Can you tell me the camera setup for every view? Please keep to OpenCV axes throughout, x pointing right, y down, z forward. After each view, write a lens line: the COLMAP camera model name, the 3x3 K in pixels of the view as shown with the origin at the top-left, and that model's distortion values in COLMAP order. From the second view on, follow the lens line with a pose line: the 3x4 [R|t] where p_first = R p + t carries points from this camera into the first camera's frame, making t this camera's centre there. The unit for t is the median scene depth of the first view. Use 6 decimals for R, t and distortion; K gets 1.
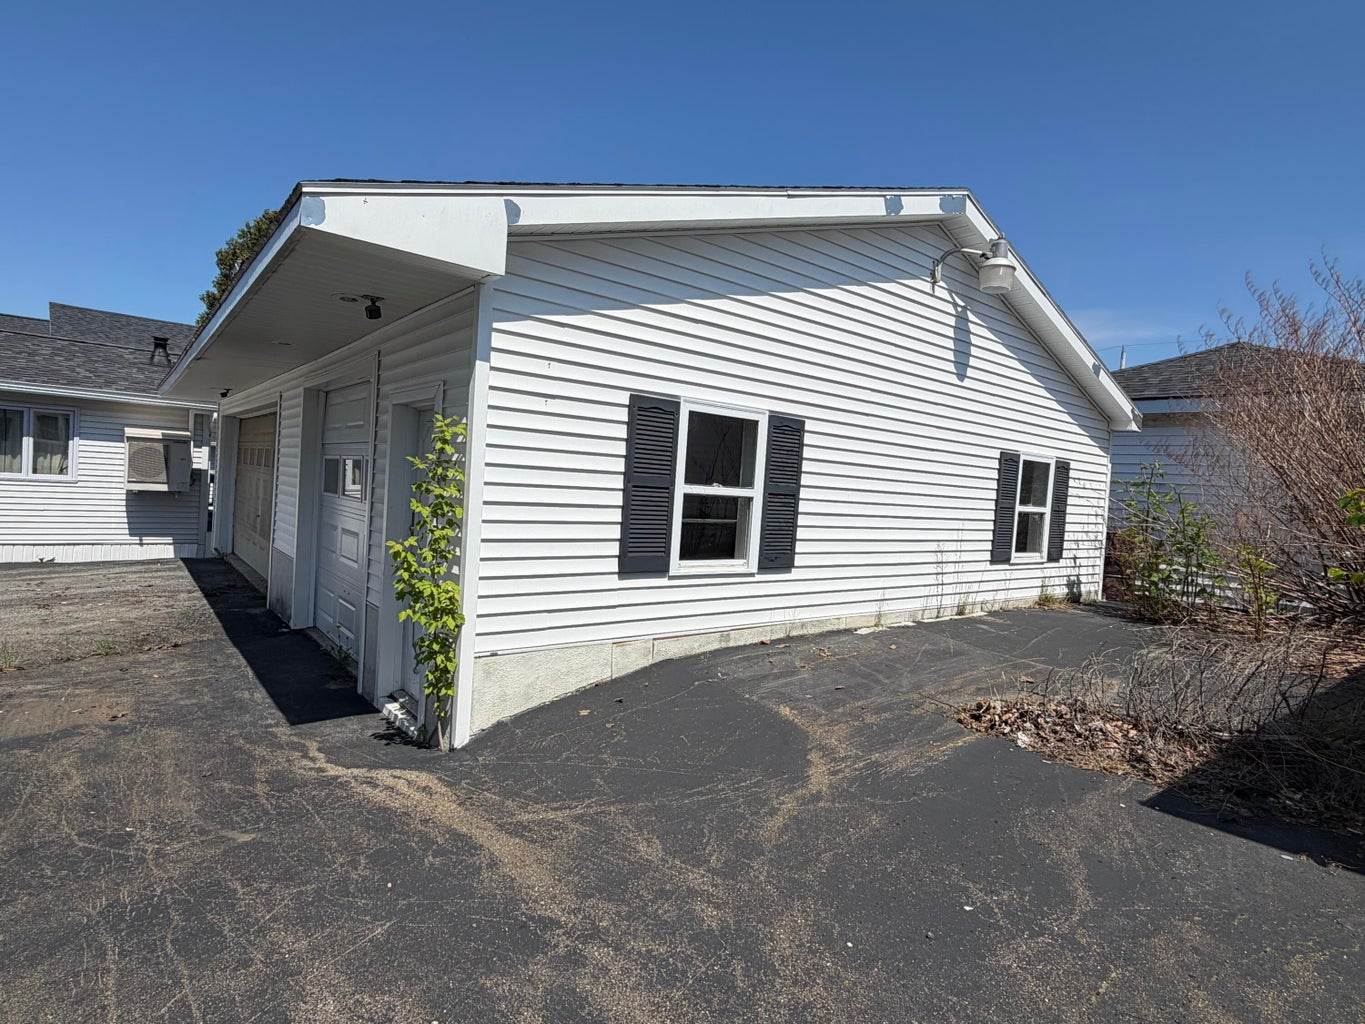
lens RADIAL K [[727.6, 0, 682.5], [0, 727.6, 512.0], [0, 0, 1]] dist [0.005545, 0.000121]
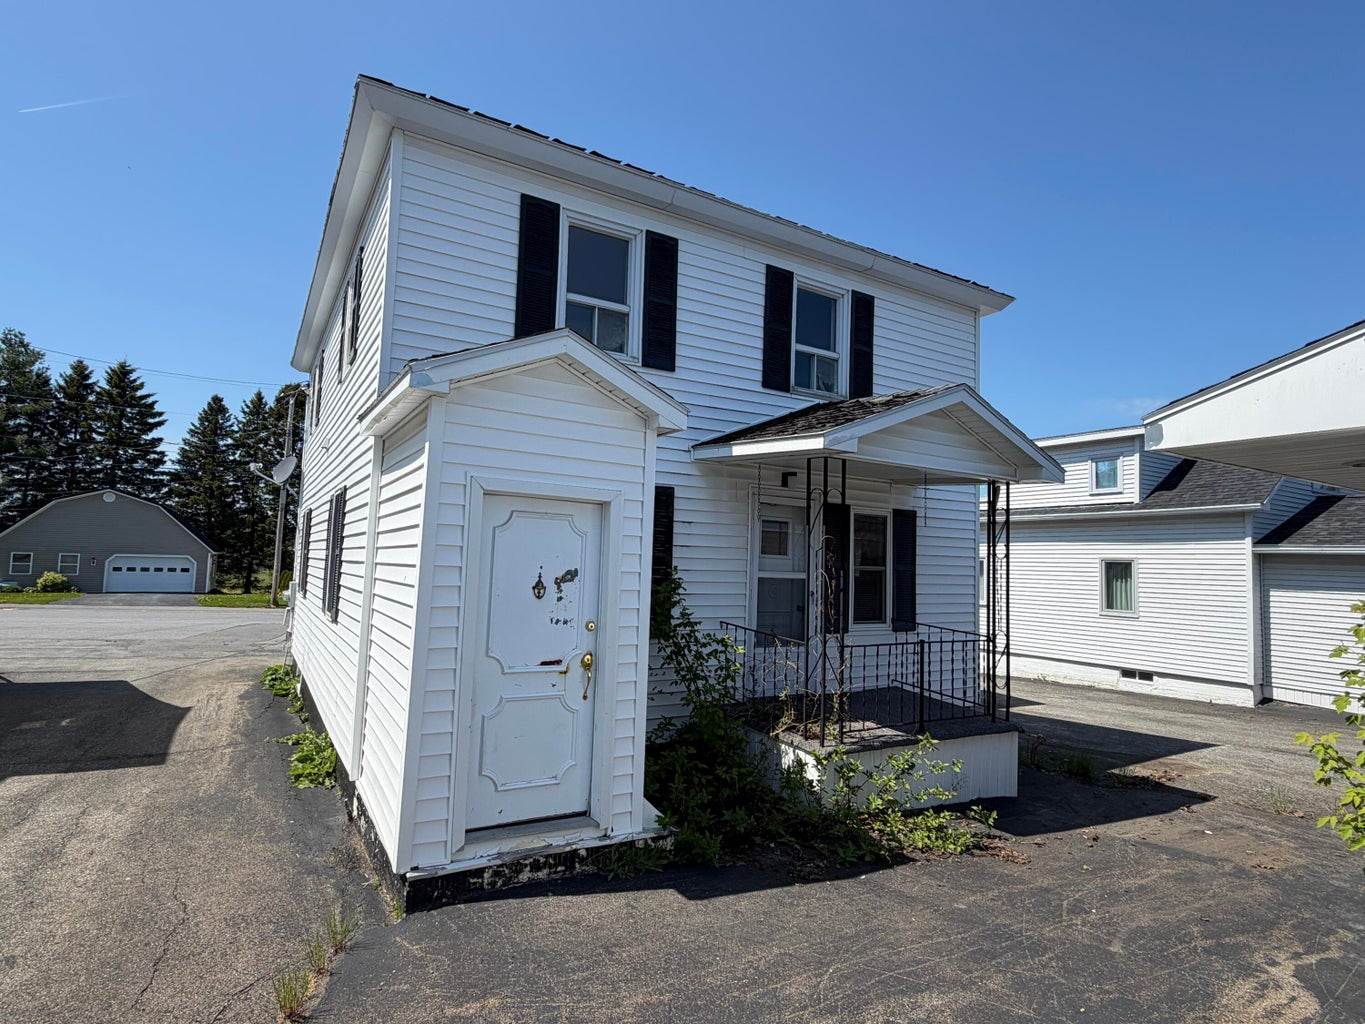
lens RADIAL K [[727.6, 0, 682.5], [0, 727.6, 512.0], [0, 0, 1]] dist [0.005545, 0.000121]
pose [[-0.140148, -0.137549, -0.980530, 0.641503], [-0.073700, 0.989006, -0.128204, -0.057064], [0.987384, 0.054297, -0.148745, 0.330326]]
